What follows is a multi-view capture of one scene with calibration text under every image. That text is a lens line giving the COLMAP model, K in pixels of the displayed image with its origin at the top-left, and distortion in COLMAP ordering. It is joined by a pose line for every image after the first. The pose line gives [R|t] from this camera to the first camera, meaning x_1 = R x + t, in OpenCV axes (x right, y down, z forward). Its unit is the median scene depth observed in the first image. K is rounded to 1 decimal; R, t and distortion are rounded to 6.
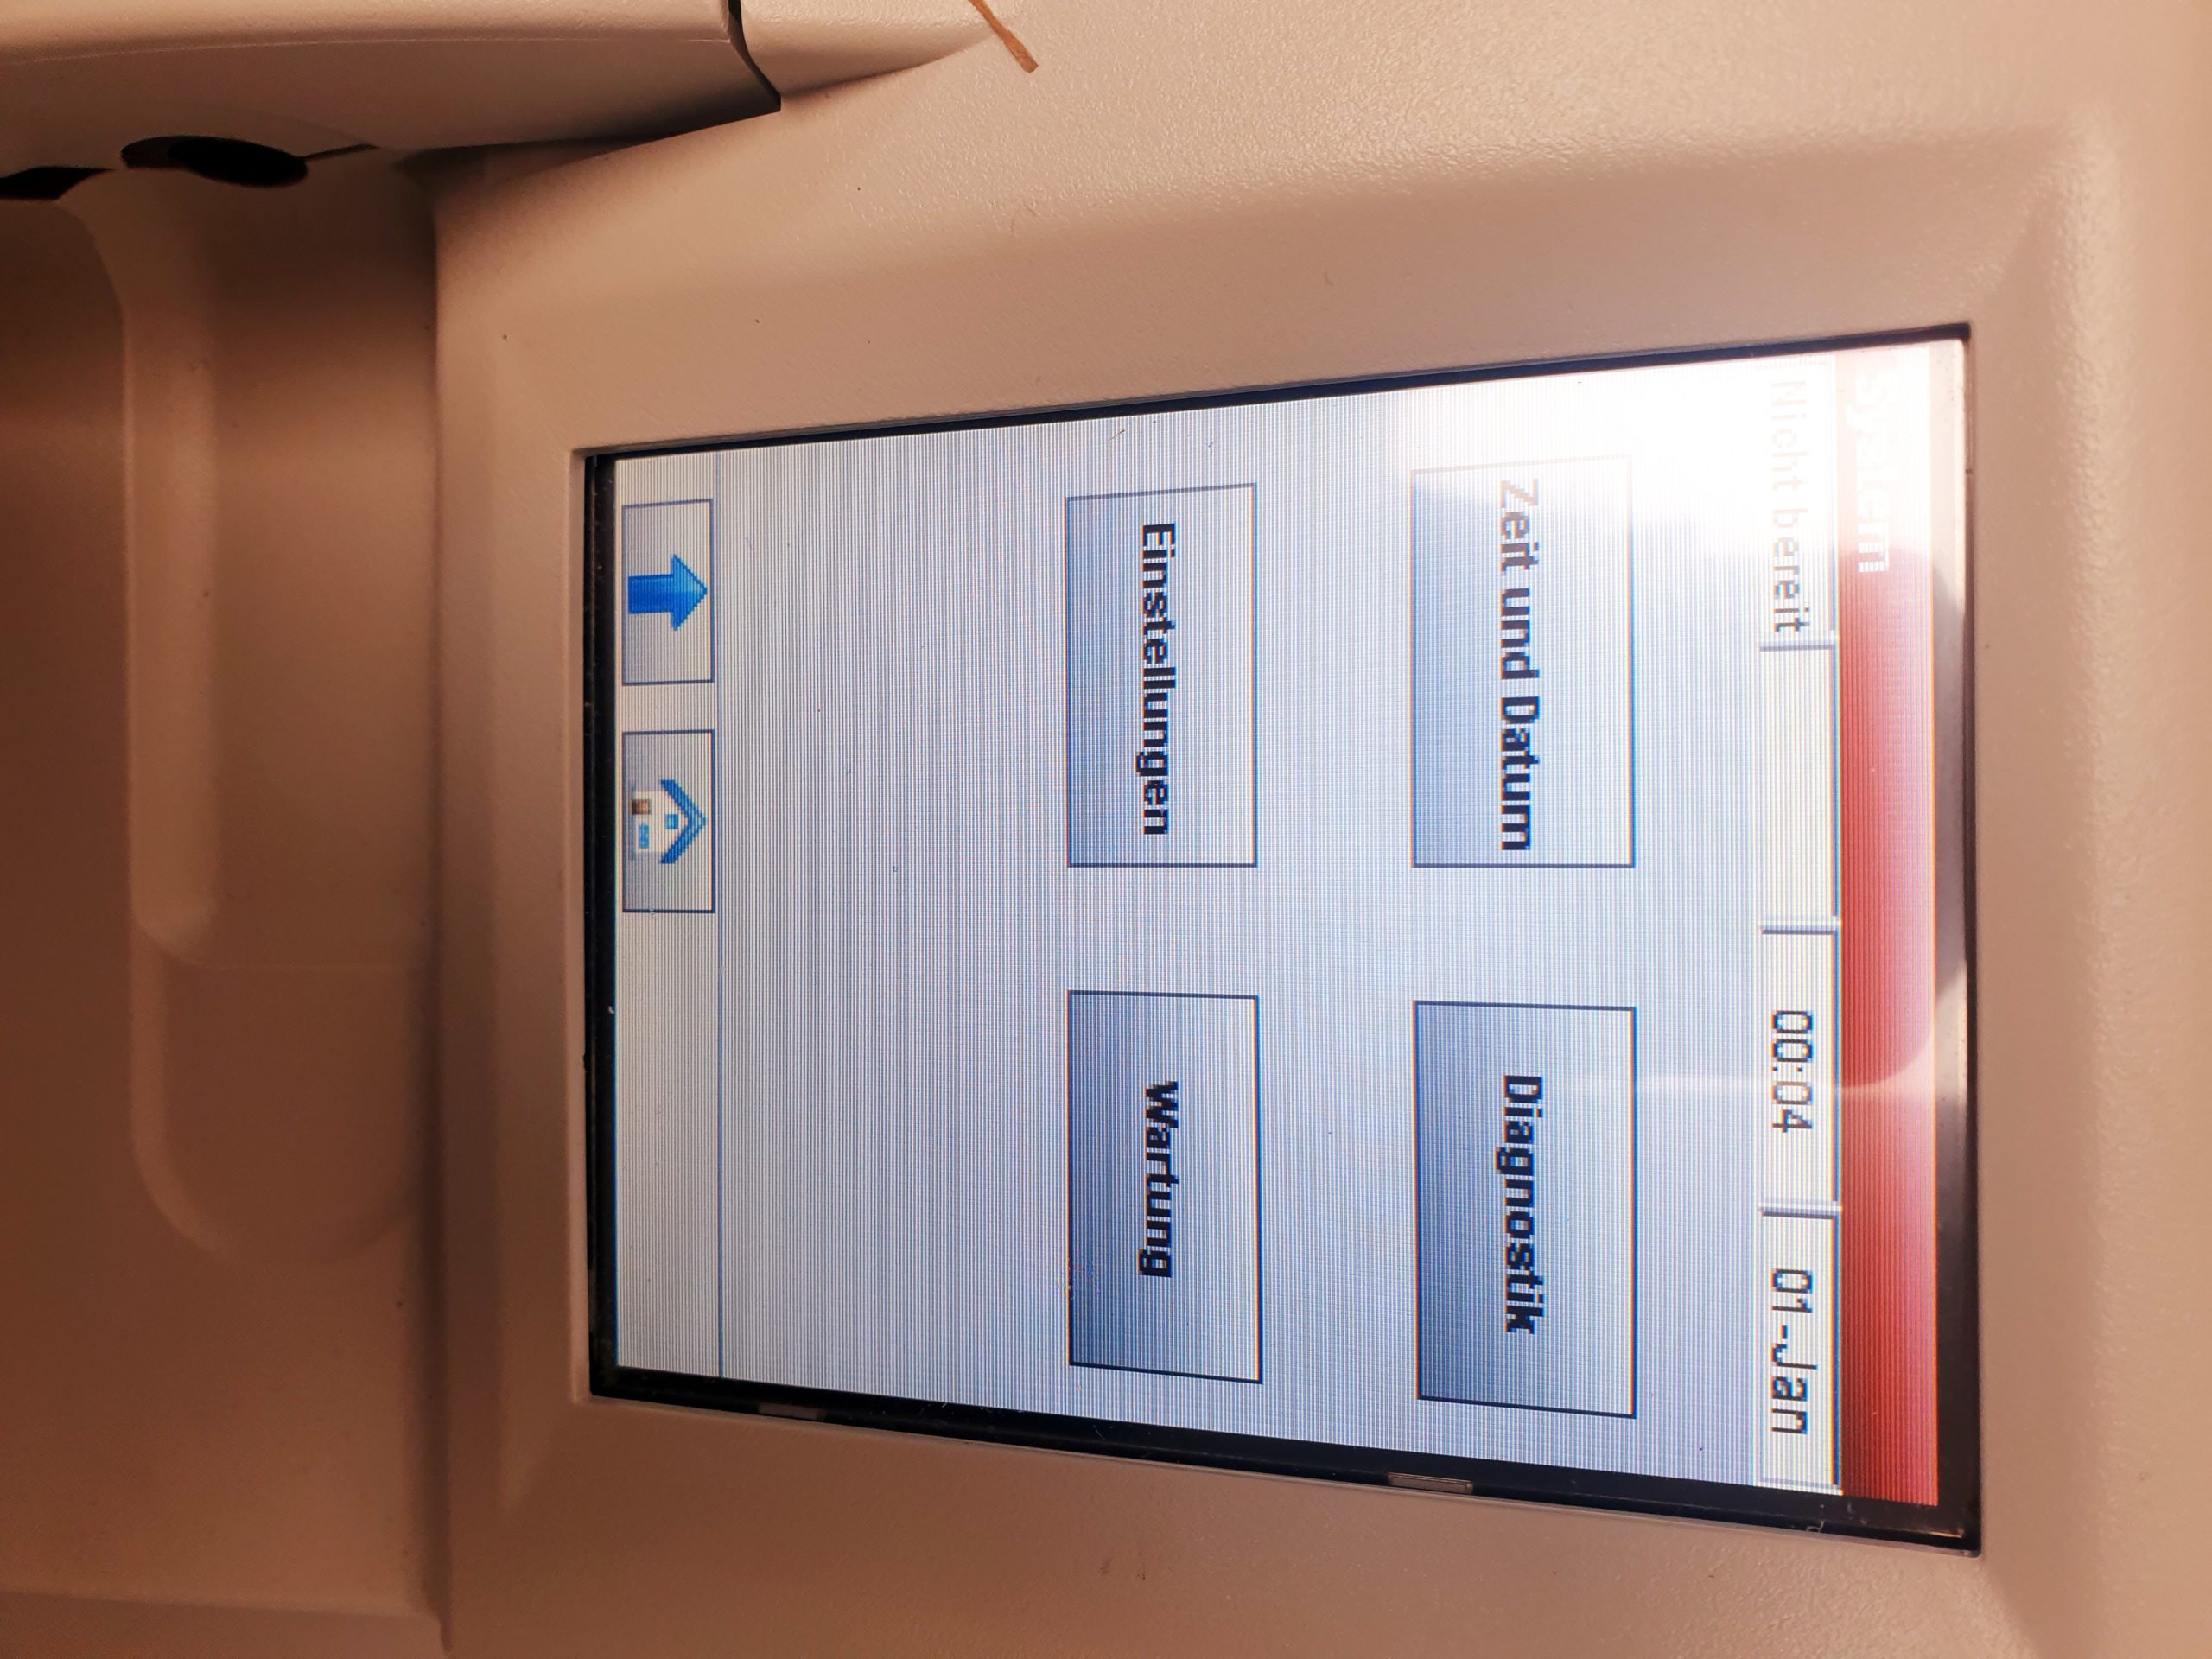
lens RADIAL K [[1898.7, 0, 1096.9], [0, 1898.7, 827.3], [0, 0, 1]] dist [-0.148358, 0.203287]
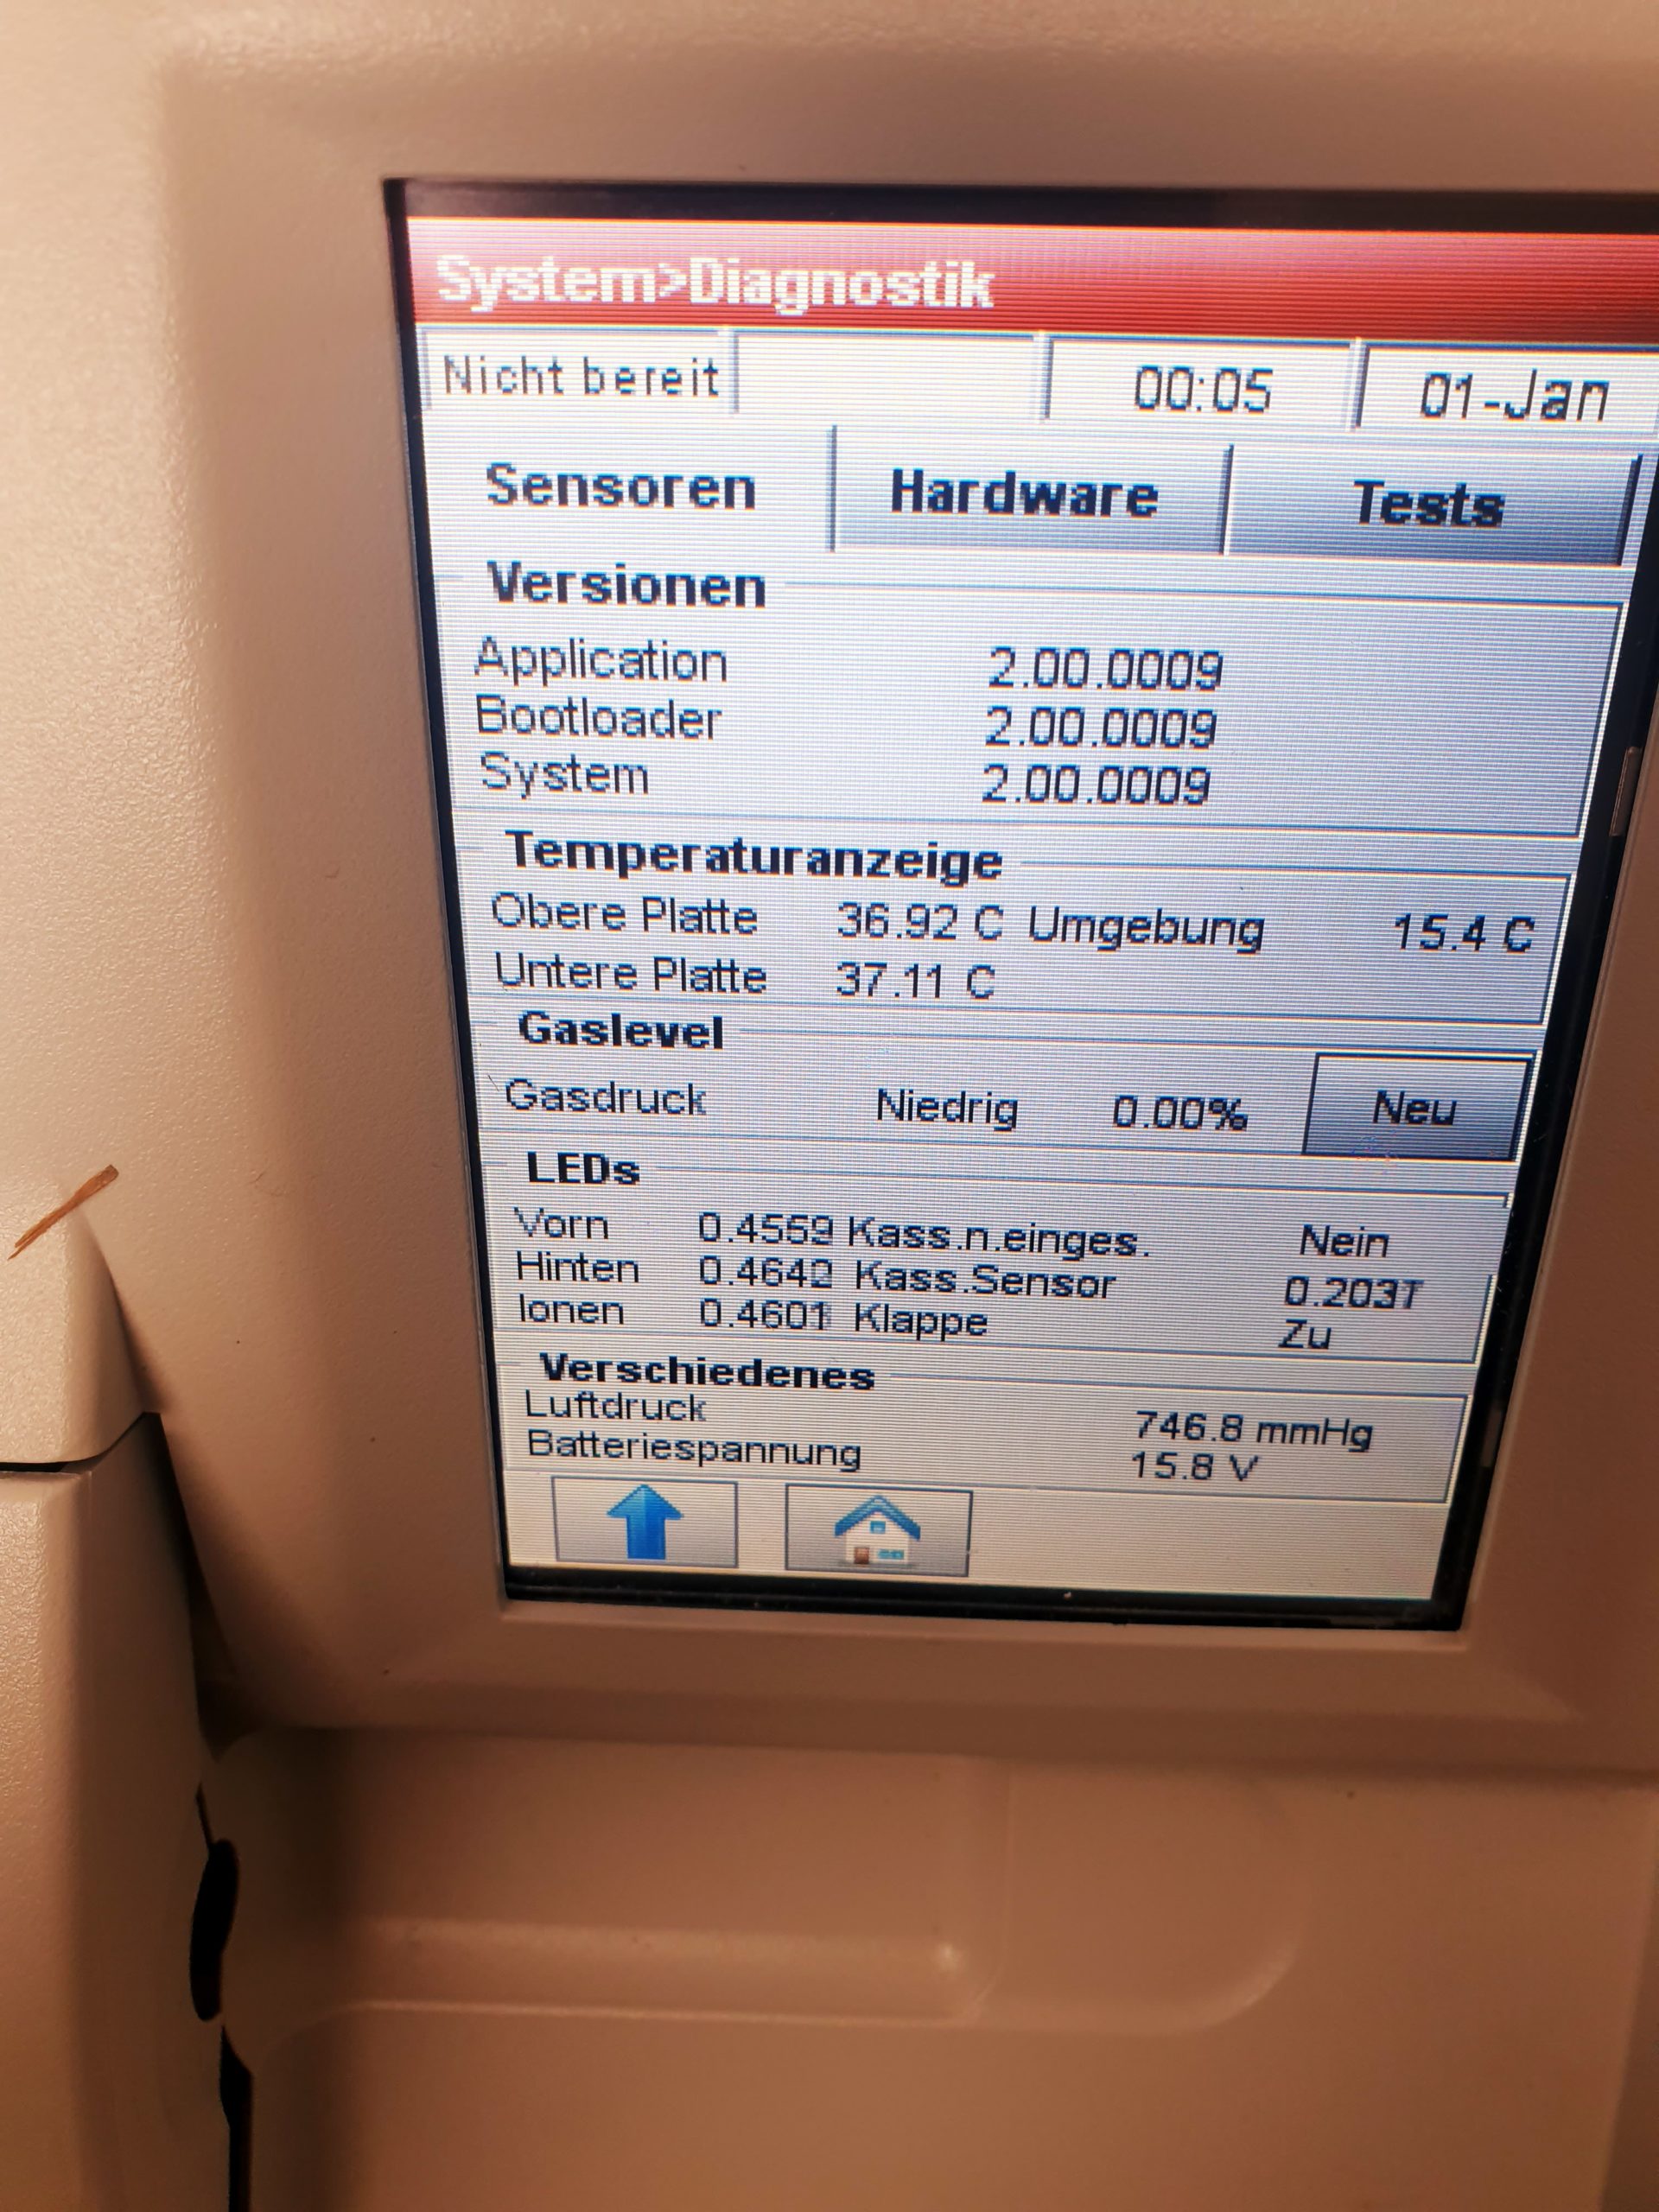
lens RADIAL K [[1898.7, 0, 812.7], [0, 1898.7, 1111.0], [0, 0, 1]] dist [-0.148358, 0.203287]
pose [[0.030552, -0.993594, -0.108802, 0.117166], [0.999017, 0.033852, -0.028615, -0.020683], [0.032115, -0.107821, 0.993652, 0.058567]]
